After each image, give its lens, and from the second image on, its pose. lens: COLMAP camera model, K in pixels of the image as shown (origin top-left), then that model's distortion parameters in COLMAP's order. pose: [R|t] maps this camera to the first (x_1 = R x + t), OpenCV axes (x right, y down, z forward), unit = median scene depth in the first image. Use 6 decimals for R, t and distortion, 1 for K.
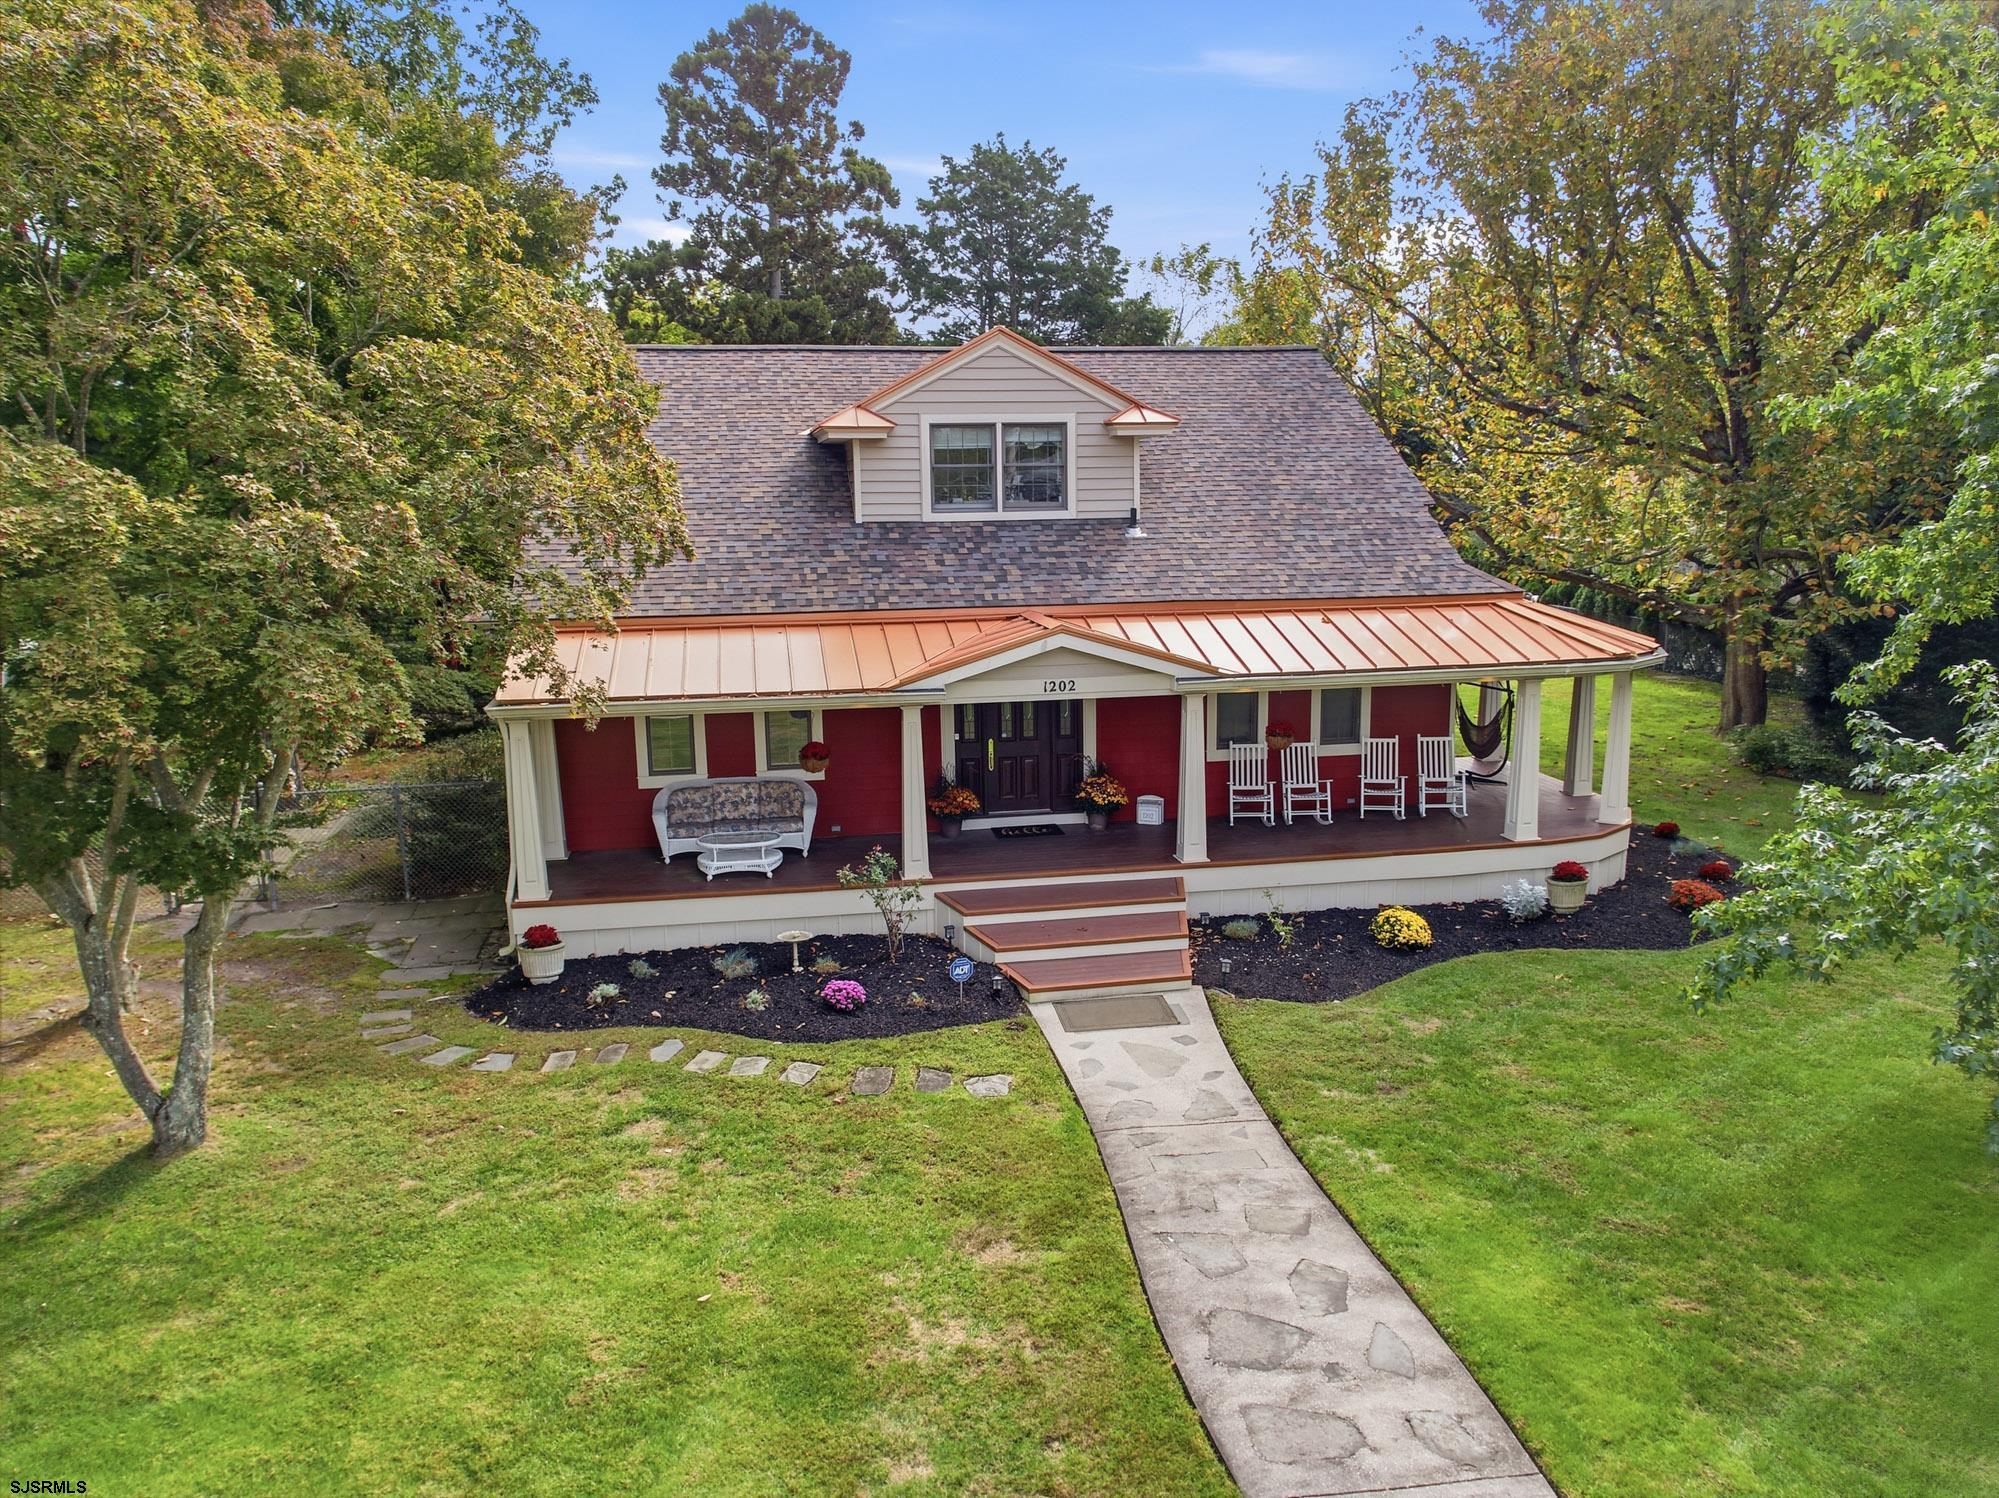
lens RADIAL K [[1458.6, 0, 889.4], [0, 1458.6, 678.9], [0, 0, 1]] dist [0.000700, 0.001713]
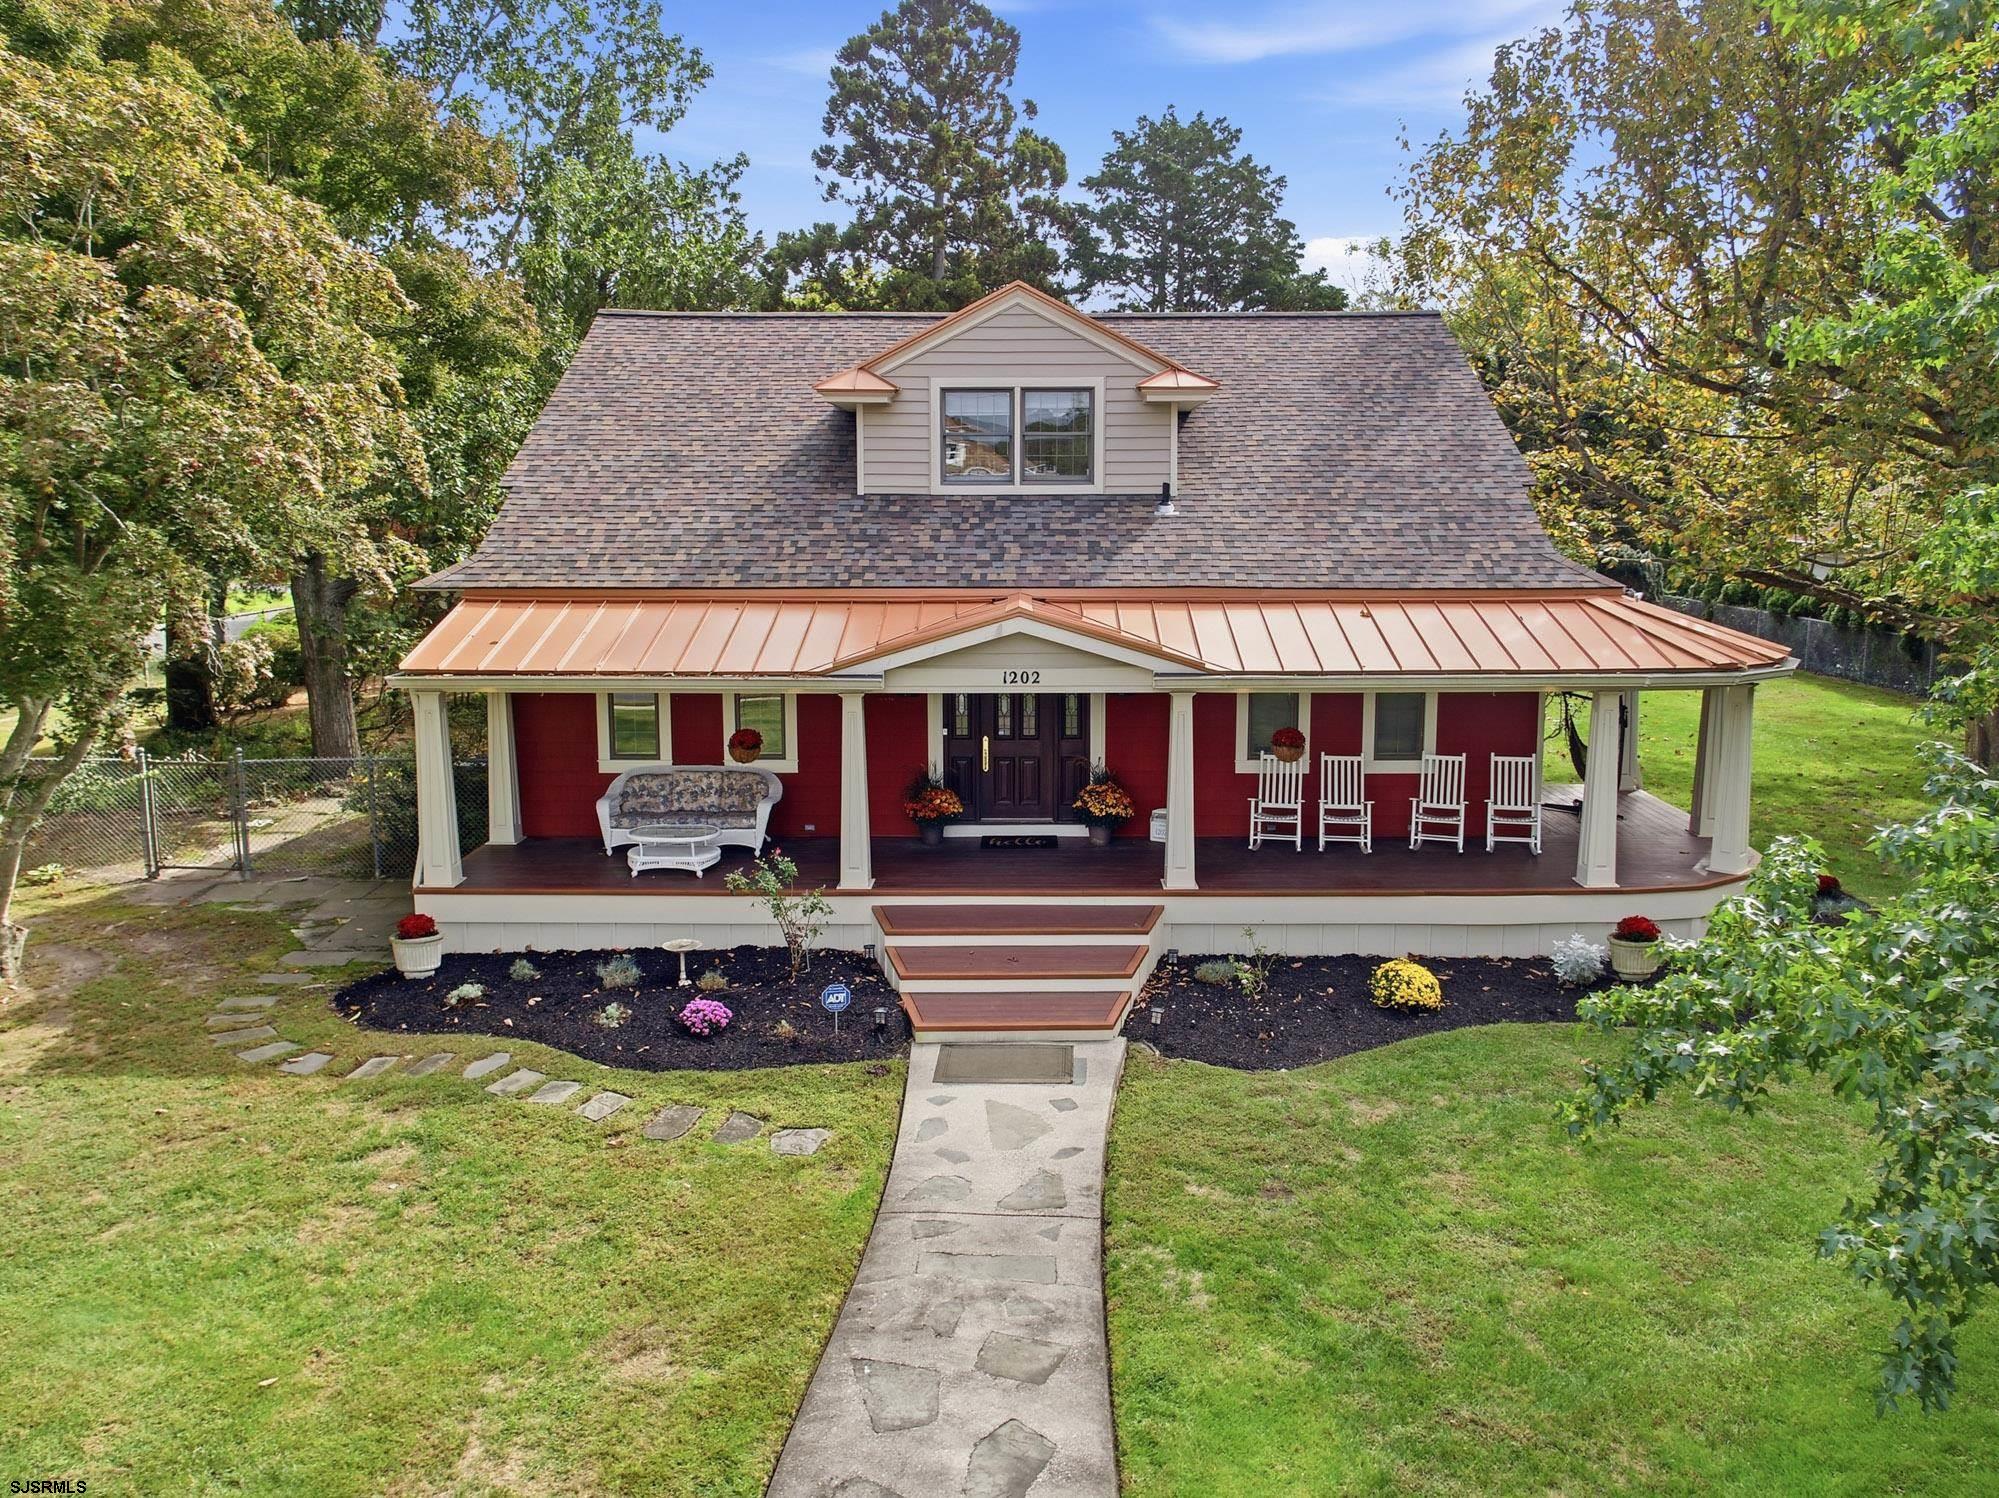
lens RADIAL K [[1458.6, 0, 919.8], [0, 1458.6, 608.3], [0, 0, 1]] dist [0.000700, 0.001713]
pose [[0.985139, 0.028756, -0.169333, 0.186181], [-0.036728, 0.998350, -0.044139, 0.003996], [0.167785, 0.049702, 0.984570, 0.113449]]
